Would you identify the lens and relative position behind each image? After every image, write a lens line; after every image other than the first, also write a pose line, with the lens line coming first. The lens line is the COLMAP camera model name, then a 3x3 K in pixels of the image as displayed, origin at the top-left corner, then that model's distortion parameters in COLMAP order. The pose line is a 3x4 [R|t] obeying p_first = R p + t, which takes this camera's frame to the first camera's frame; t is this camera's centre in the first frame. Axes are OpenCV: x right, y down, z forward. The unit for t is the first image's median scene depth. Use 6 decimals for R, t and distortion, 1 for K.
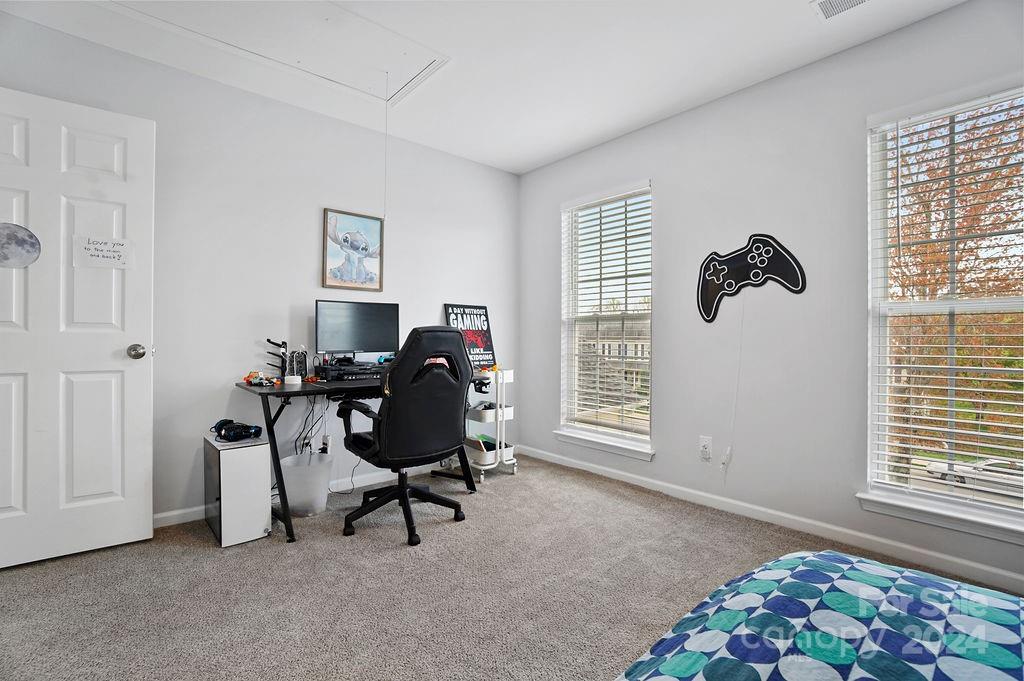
lens RADIAL K [[450.9, 0, 507.6], [0, 450.9, 339.1], [0, 0, 1]] dist [-0.067212, 0.025905]
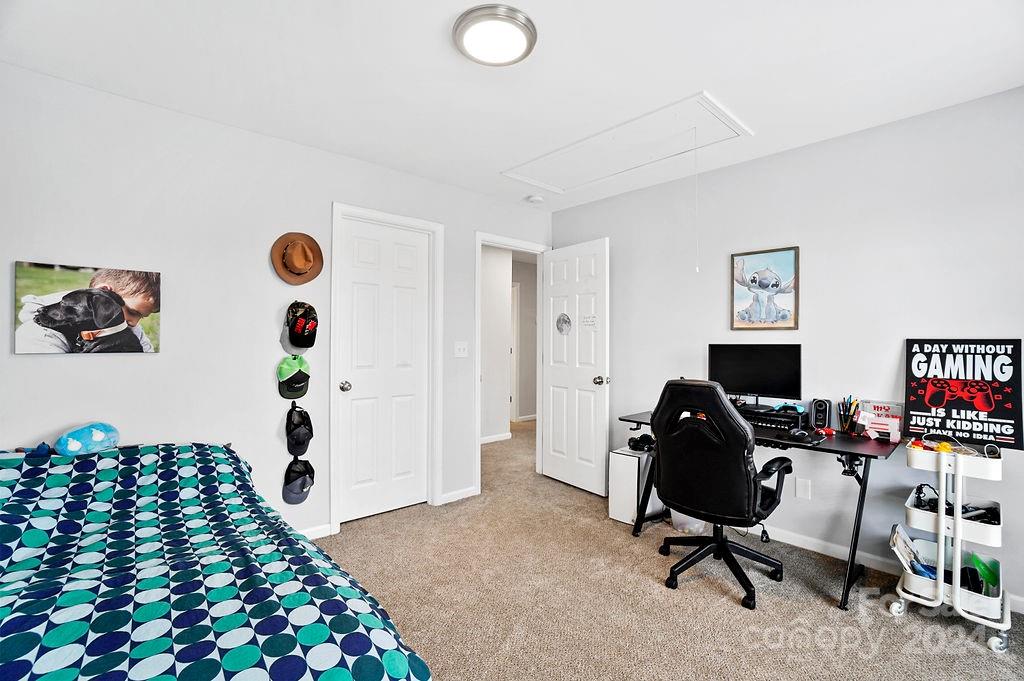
lens RADIAL K [[450.9, 0, 507.6], [0, 450.9, 339.1], [0, 0, 1]] dist [-0.067212, 0.025905]
pose [[0.019537, -0.004872, -0.999797, 0.573063], [-0.004237, 0.999979, -0.004956, -0.080600], [0.999800, 0.004333, 0.019516, 0.414752]]
